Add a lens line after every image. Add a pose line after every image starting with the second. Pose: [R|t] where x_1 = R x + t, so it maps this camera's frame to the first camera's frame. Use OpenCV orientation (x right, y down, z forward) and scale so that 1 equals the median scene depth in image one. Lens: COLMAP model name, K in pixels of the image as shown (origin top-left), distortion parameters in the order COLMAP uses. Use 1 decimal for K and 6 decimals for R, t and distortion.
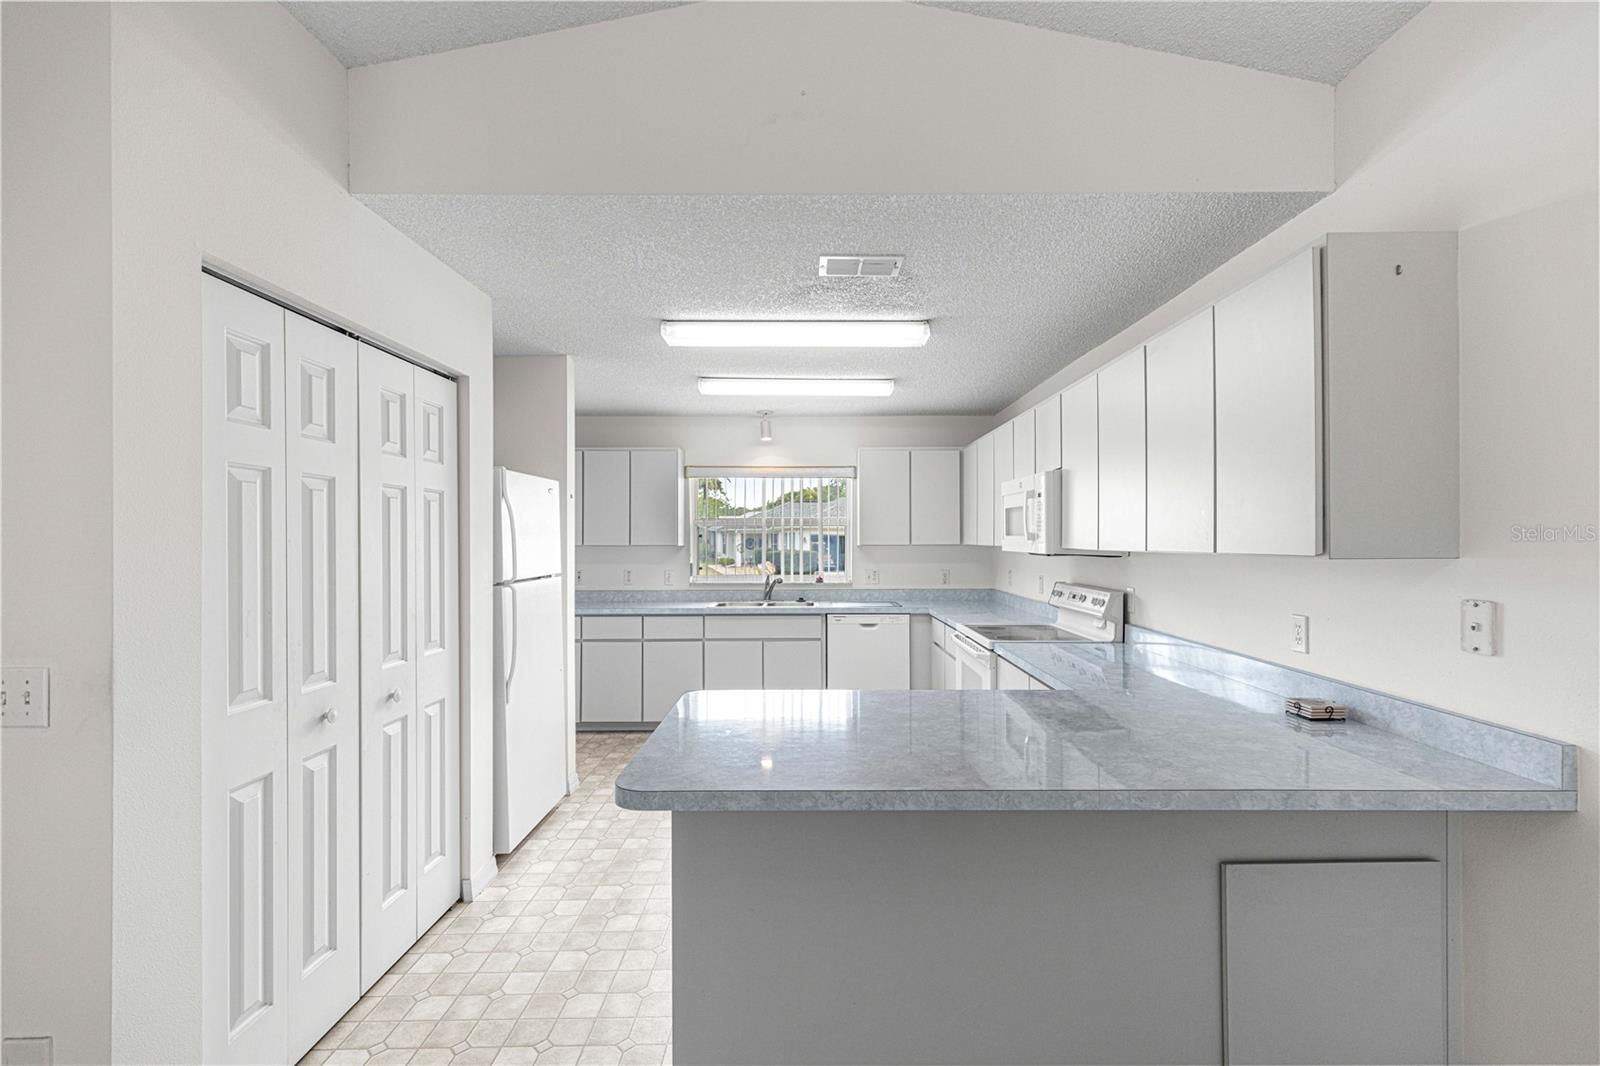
lens RADIAL K [[733.2, 0, 799.2], [0, 733.2, 533.6], [0, 0, 1]] dist [0.000558, -0.000711]
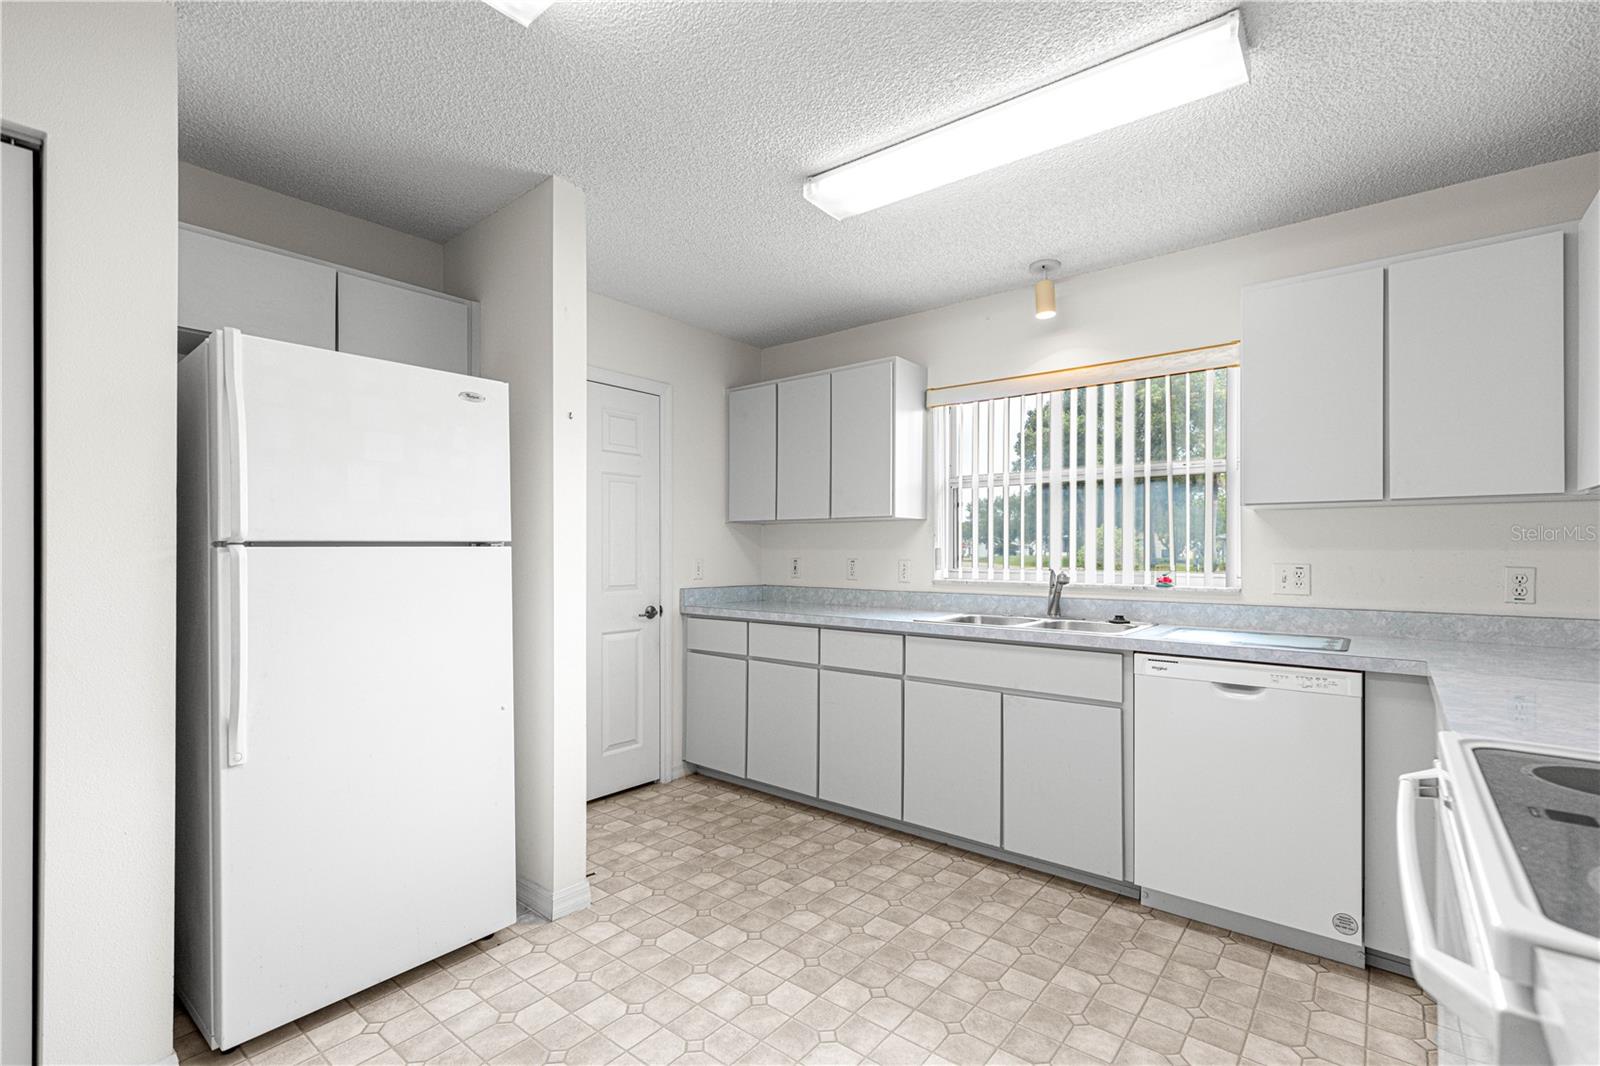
lens RADIAL K [[733.2, 0, 801.1], [0, 733.2, 545.8], [0, 0, 1]] dist [0.000558, -0.000711]
pose [[0.775402, 0.000841, -0.631467, 0.156769], [0.000664, 0.999997, 0.002148, 0.039645], [0.631467, -0.002085, 0.775400, 0.485751]]
